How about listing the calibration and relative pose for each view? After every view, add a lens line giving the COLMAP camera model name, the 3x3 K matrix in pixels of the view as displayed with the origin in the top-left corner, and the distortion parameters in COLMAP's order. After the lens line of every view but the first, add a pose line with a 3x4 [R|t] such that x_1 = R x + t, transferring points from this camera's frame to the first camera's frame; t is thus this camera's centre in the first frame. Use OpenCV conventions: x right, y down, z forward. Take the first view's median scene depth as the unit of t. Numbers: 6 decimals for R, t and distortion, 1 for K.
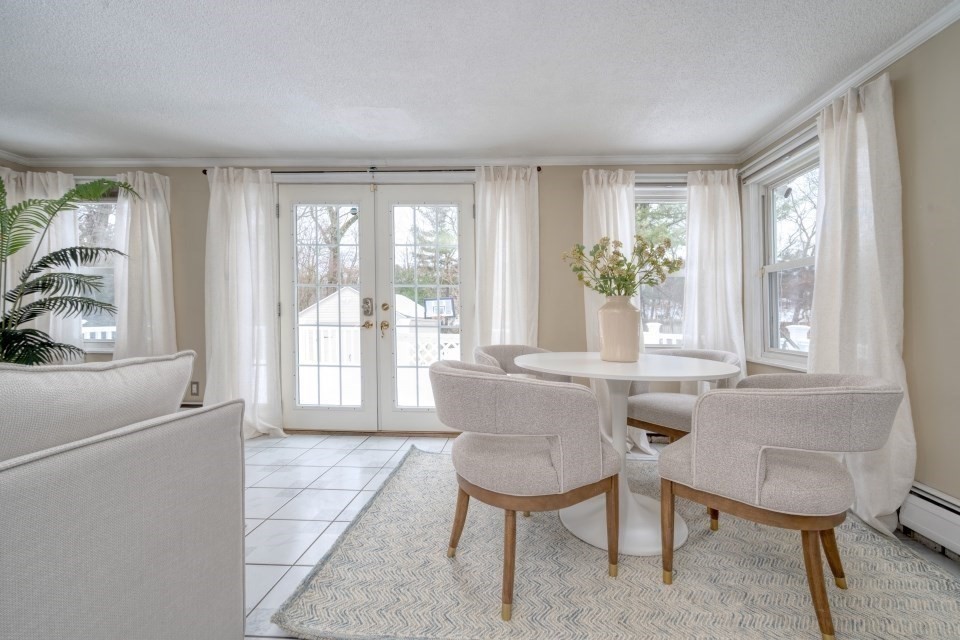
lens RADIAL K [[394.0, 0, 508.1], [0, 394.0, 315.3], [0, 0, 1]] dist [0.000358, -0.000022]
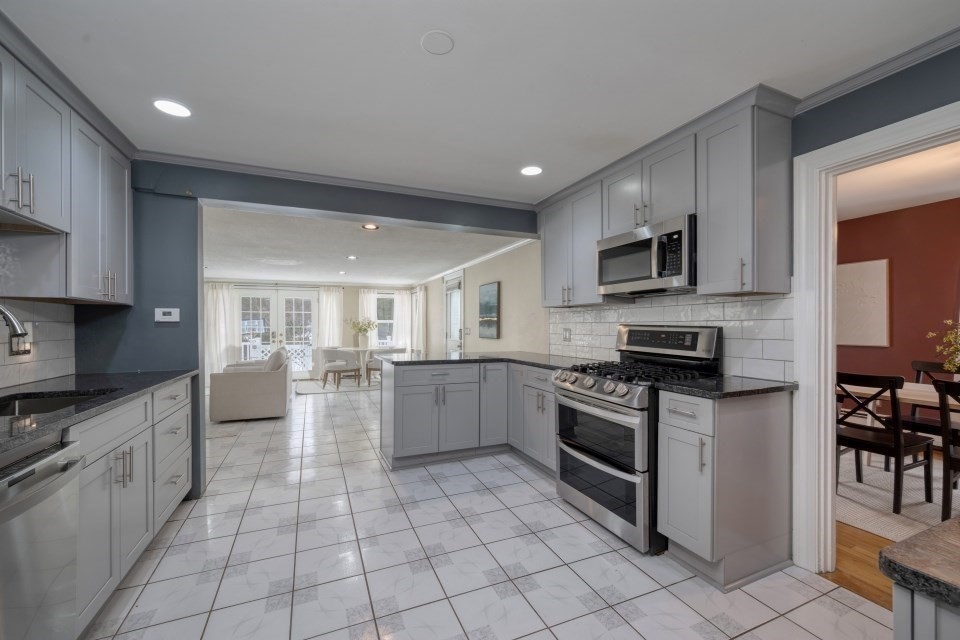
lens RADIAL K [[384.8, 0, 478.9], [0, 384.8, 324.9], [0, 0, 1]] dist [-0.000605, -0.000155]
pose [[0.915883, -0.008973, 0.401345, -0.151748], [0.009681, 0.999953, 0.000264, -0.078763], [-0.401328, 0.003644, 0.915927, -2.020027]]
